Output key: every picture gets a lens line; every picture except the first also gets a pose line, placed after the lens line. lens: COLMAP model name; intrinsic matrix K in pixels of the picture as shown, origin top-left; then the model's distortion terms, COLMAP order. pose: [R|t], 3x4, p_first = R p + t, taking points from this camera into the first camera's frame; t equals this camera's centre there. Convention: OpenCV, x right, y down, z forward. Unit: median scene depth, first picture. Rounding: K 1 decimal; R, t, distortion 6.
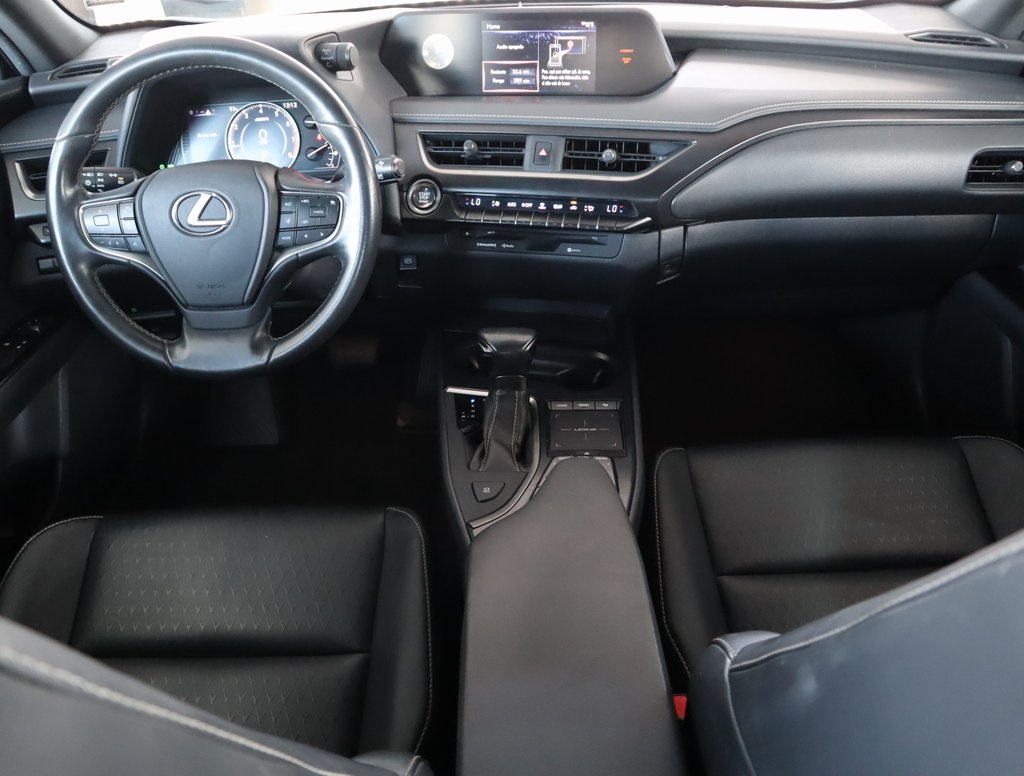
lens RADIAL K [[917.2, 0, 512.0], [0, 917.2, 388.0], [0, 0, 1]] dist [-0.009967, -0.011045]
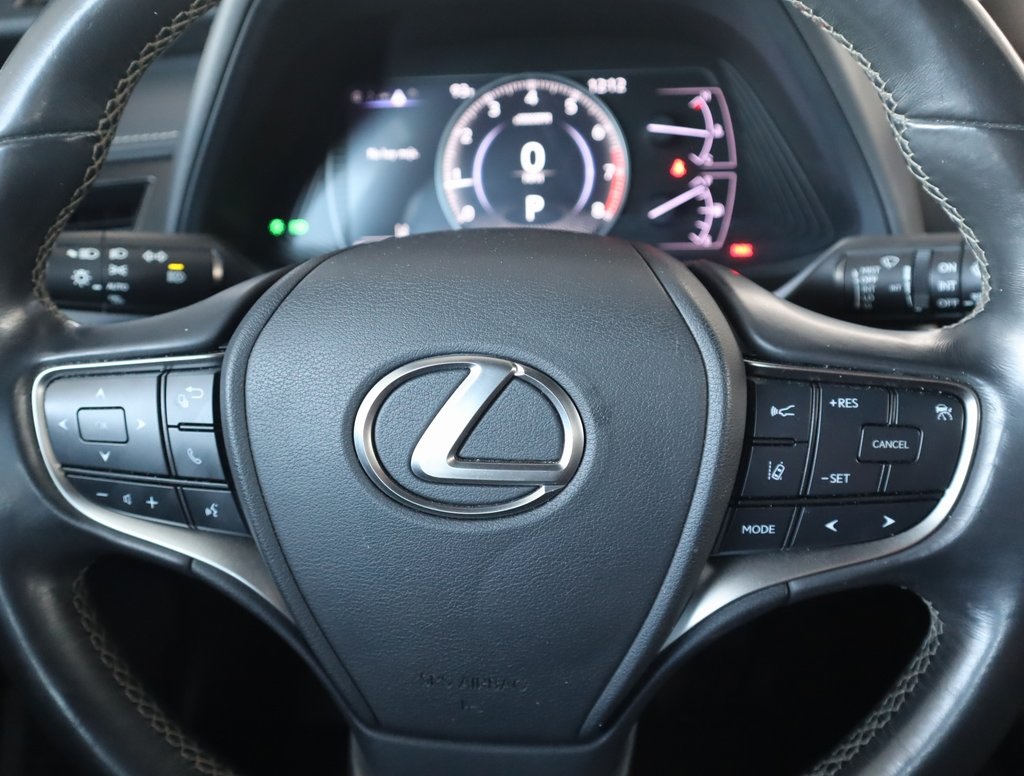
lens RADIAL K [[949.8, 0, 519.2], [0, 949.8, 388.4], [0, 0, 1]] dist [-0.079657, 0.077441]
pose [[0.998176, 0.045422, -0.039770, -0.293520], [-0.047091, 0.998003, -0.042098, -0.181274], [0.037778, 0.043894, 0.998322, 0.678802]]
